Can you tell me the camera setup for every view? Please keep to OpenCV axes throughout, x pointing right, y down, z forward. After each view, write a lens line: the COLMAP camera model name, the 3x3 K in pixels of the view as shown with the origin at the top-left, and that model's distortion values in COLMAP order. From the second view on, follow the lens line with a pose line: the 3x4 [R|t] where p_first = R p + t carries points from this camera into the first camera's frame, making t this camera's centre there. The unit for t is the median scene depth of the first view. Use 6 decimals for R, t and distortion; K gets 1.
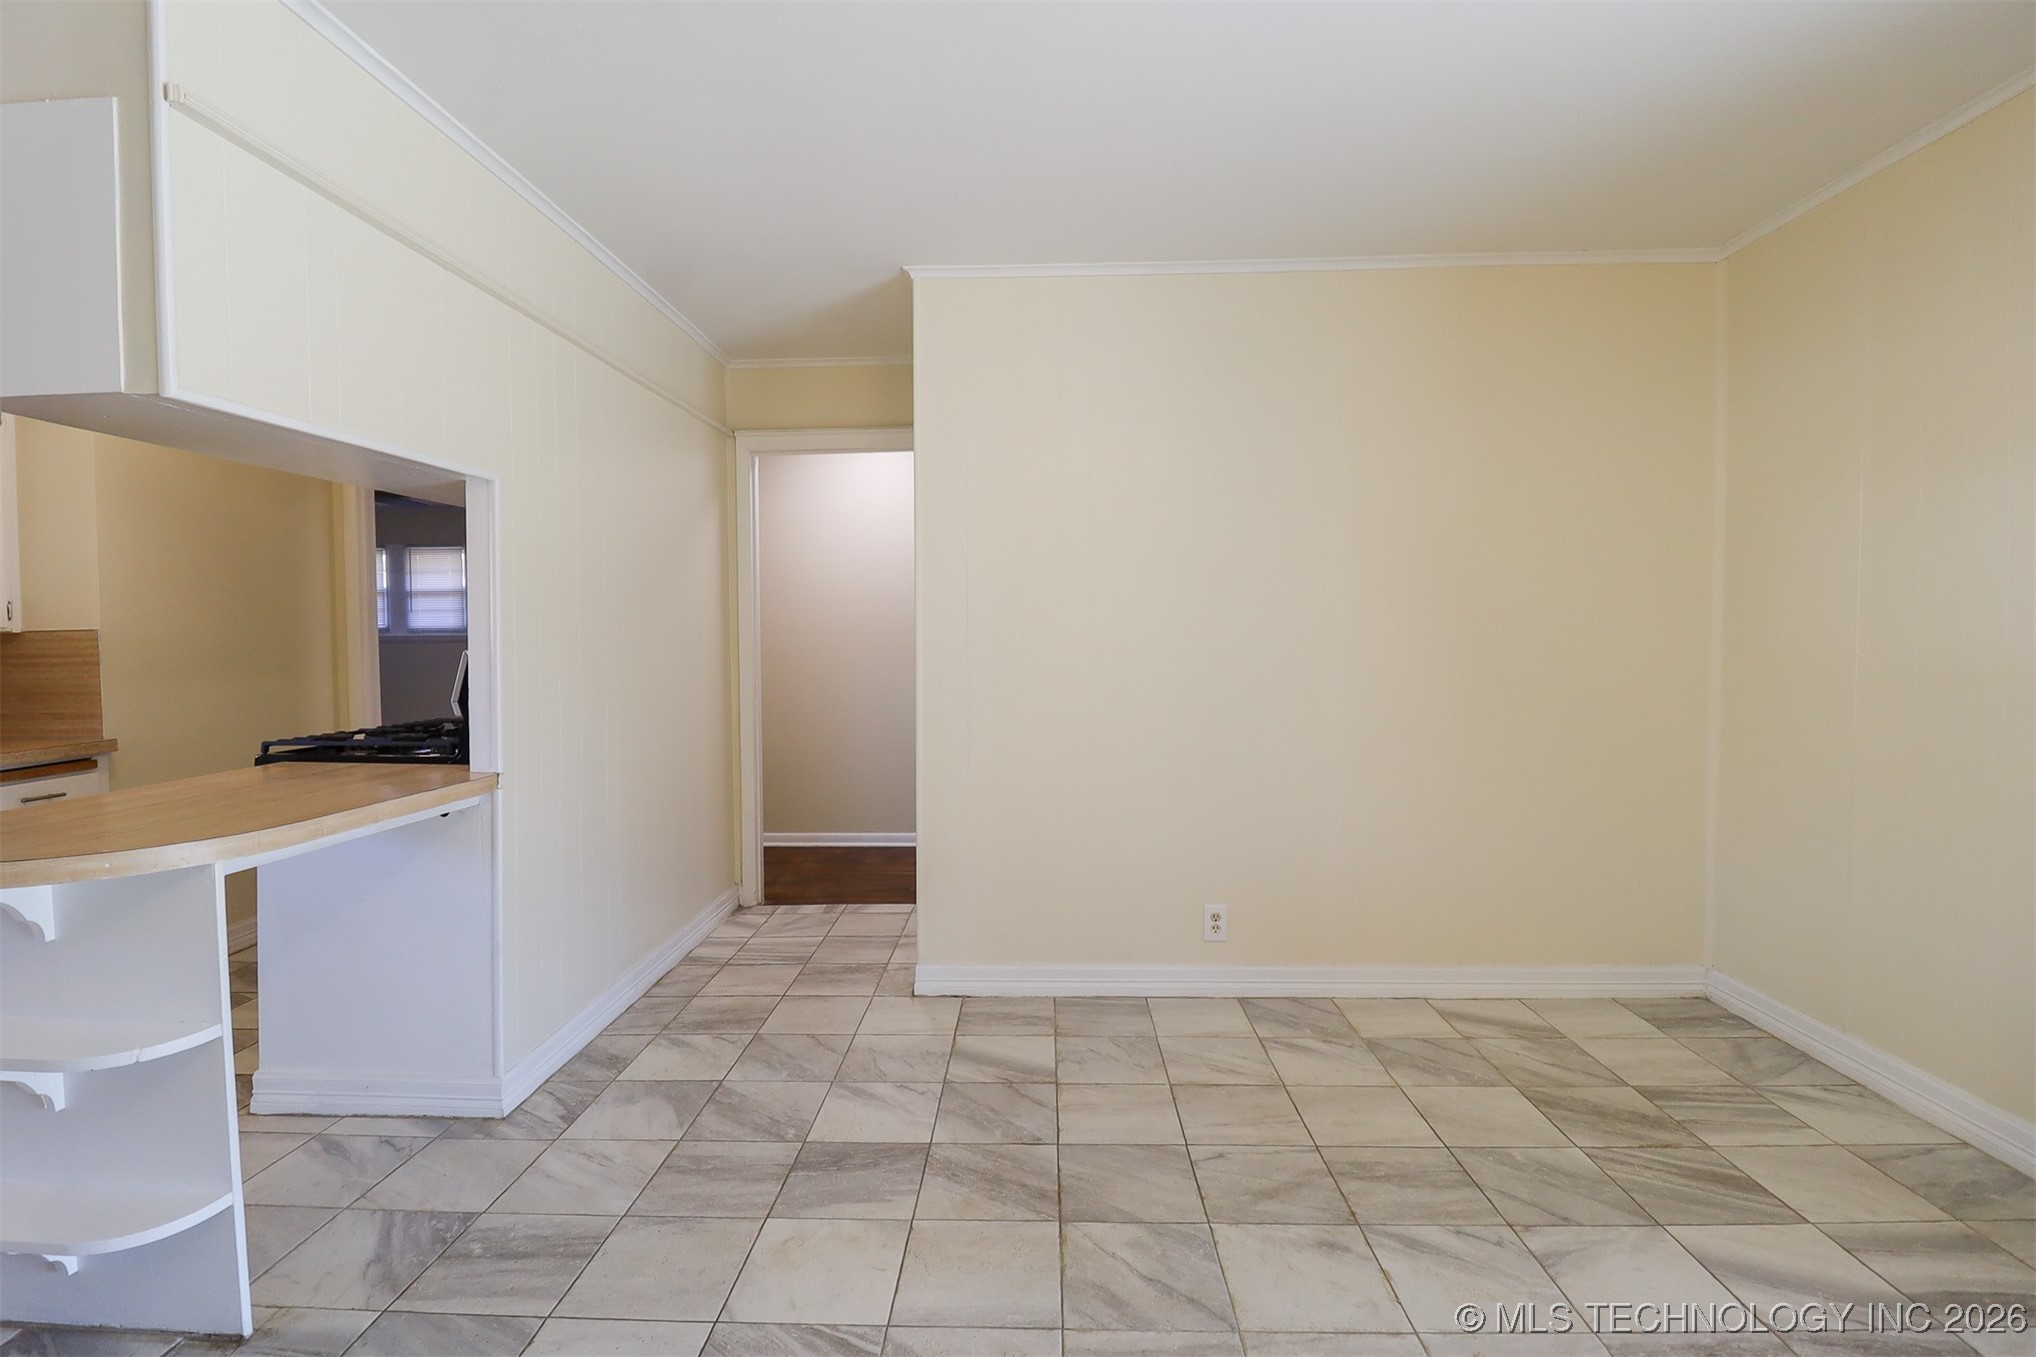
lens RADIAL K [[940.8, 0, 1012.0], [0, 940.8, 654.4], [0, 0, 1]] dist [0.000395, -0.013953]
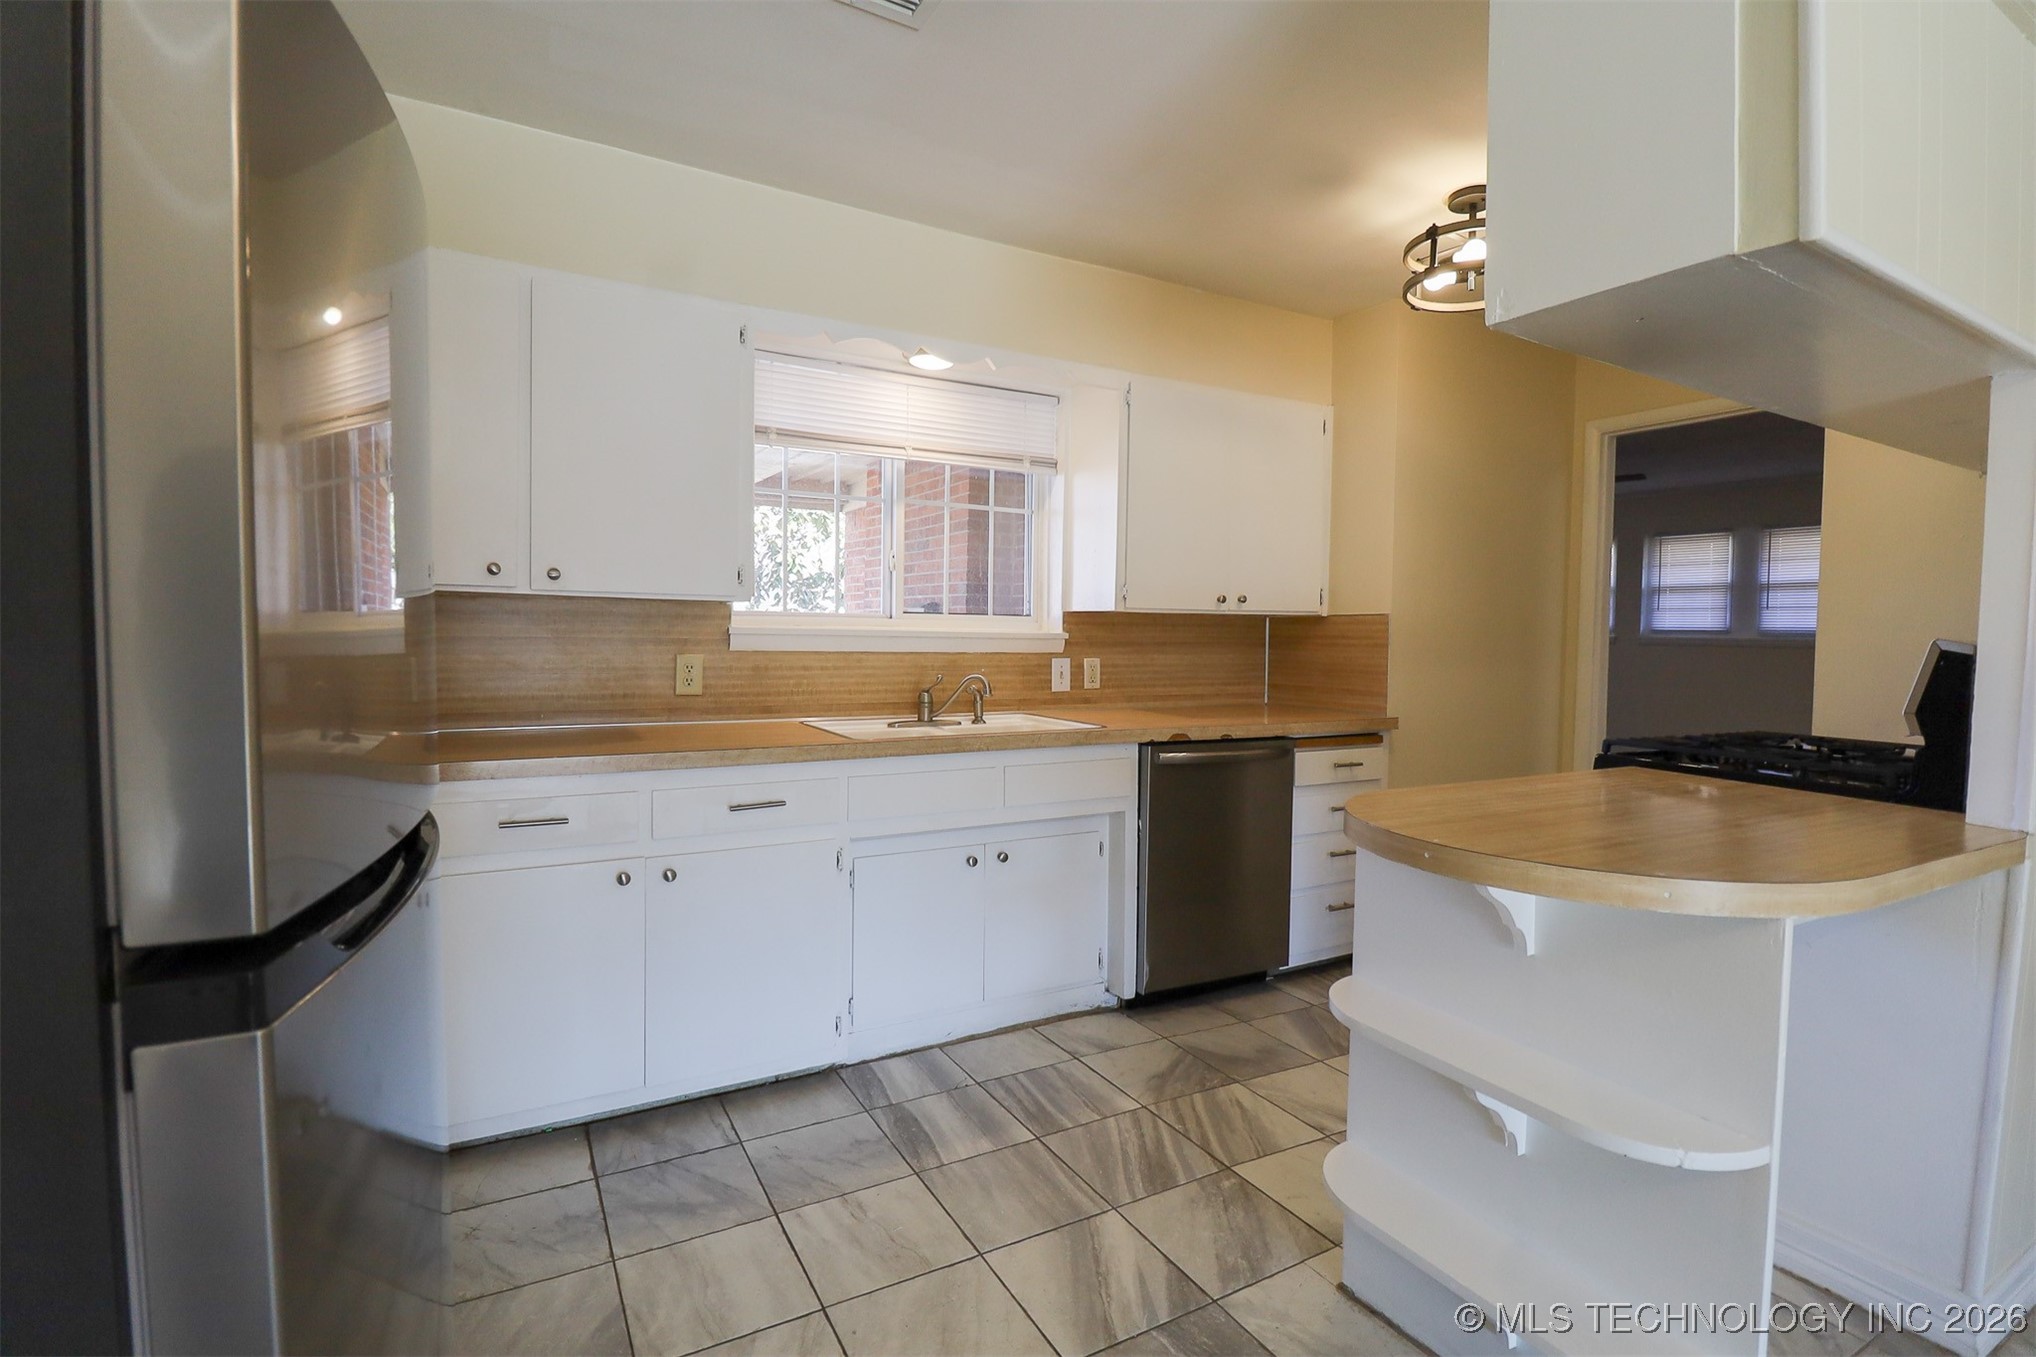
lens RADIAL K [[940.8, 0, 1012.0], [0, 940.8, 654.4], [0, 0, 1]] dist [0.000395, -0.013953]
pose [[0.516691, 0.041895, -0.855146, -0.328136], [-0.049890, 0.998578, 0.018777, 0.024637], [0.854717, 0.032961, 0.518047, 0.079878]]
